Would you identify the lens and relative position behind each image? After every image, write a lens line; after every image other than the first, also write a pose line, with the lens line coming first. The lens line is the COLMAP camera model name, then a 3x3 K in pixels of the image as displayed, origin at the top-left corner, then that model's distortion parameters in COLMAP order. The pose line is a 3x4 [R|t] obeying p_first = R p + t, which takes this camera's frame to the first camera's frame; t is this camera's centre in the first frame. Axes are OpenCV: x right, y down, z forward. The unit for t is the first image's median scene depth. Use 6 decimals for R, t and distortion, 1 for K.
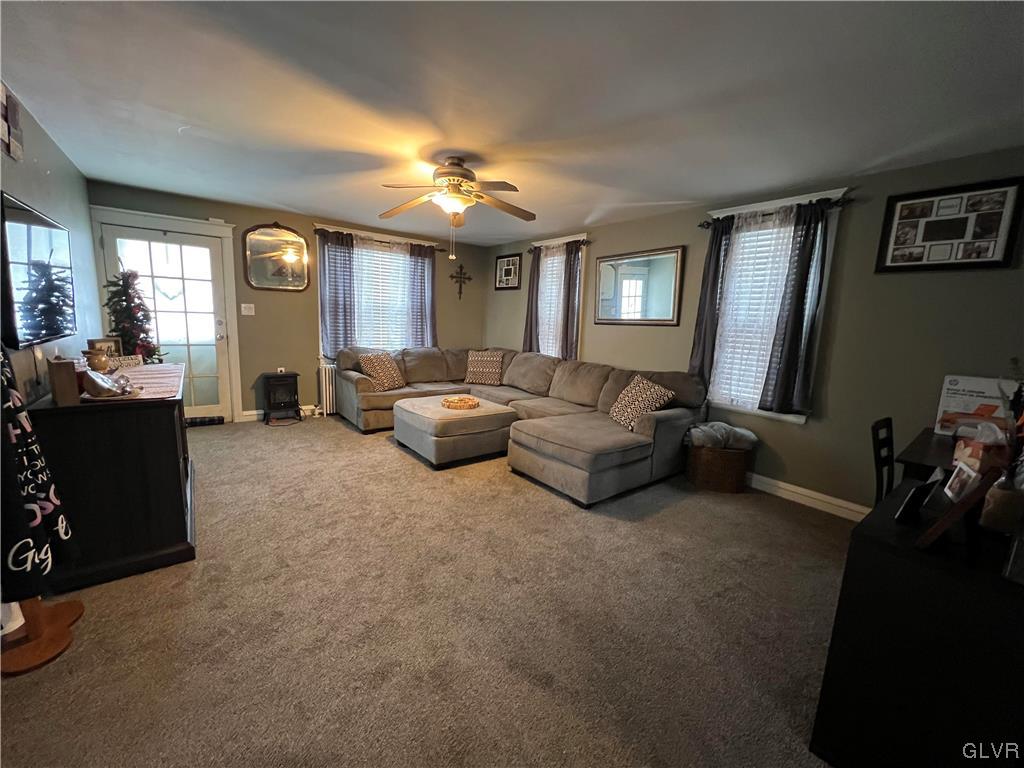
lens RADIAL K [[409.5, 0, 510.0], [0, 409.5, 384.6], [0, 0, 1]] dist [0.000312, 0.000109]
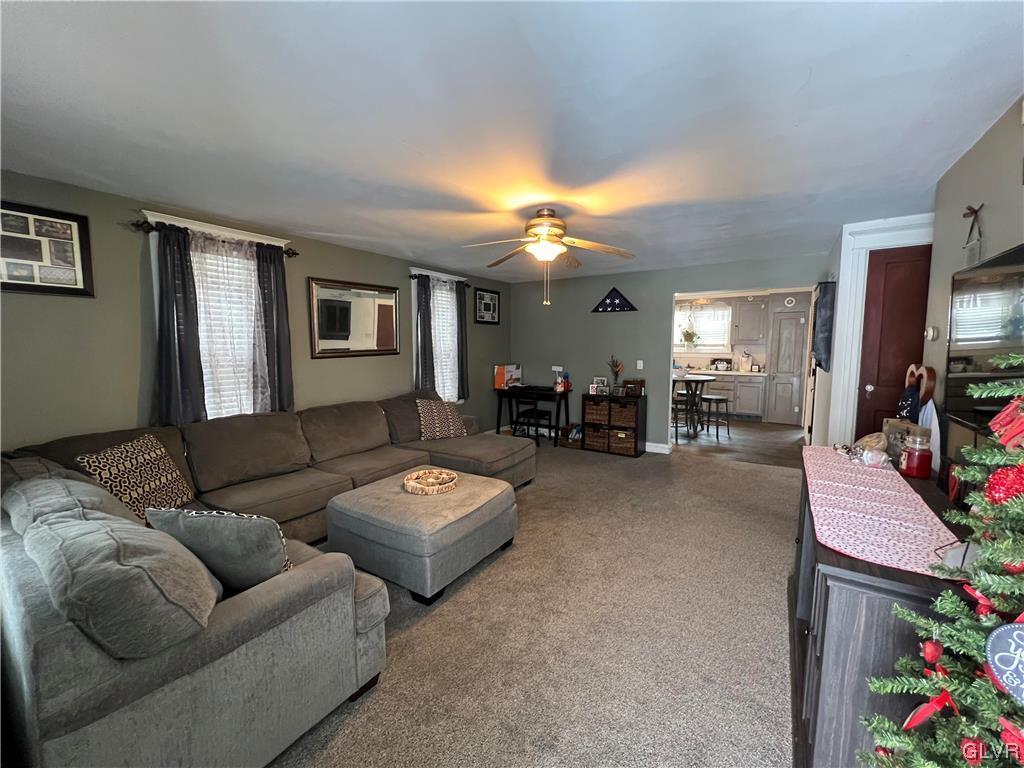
lens RADIAL K [[409.5, 0, 510.0], [0, 409.5, 384.6], [0, 0, 1]] dist [0.000312, 0.000109]
pose [[-0.312683, -0.115697, 0.942785, -0.774618], [0.158875, 0.972201, 0.171999, -0.200302], [-0.936476, 0.203566, -0.285610, 1.004514]]
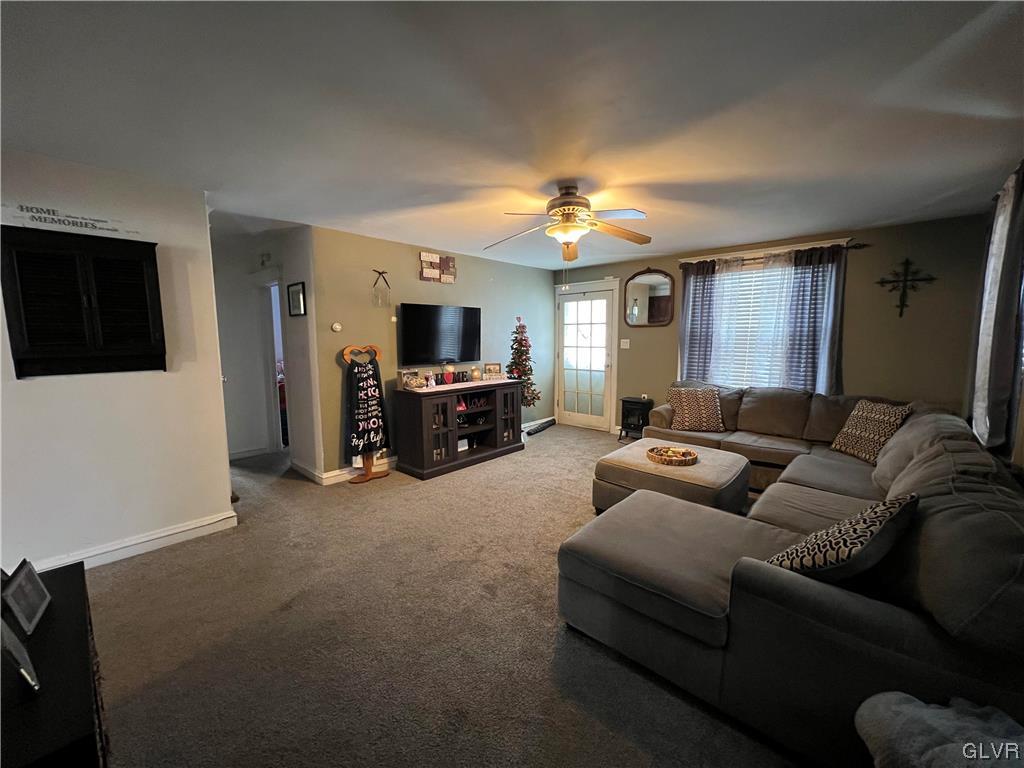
lens RADIAL K [[409.5, 0, 510.0], [0, 409.5, 384.6], [0, 0, 1]] dist [0.000312, 0.000109]
pose [[0.173799, 0.072405, -0.982116, 0.575071], [-0.148496, 0.987817, 0.046546, -0.078330], [0.973521, 0.137750, 0.182433, 0.519660]]
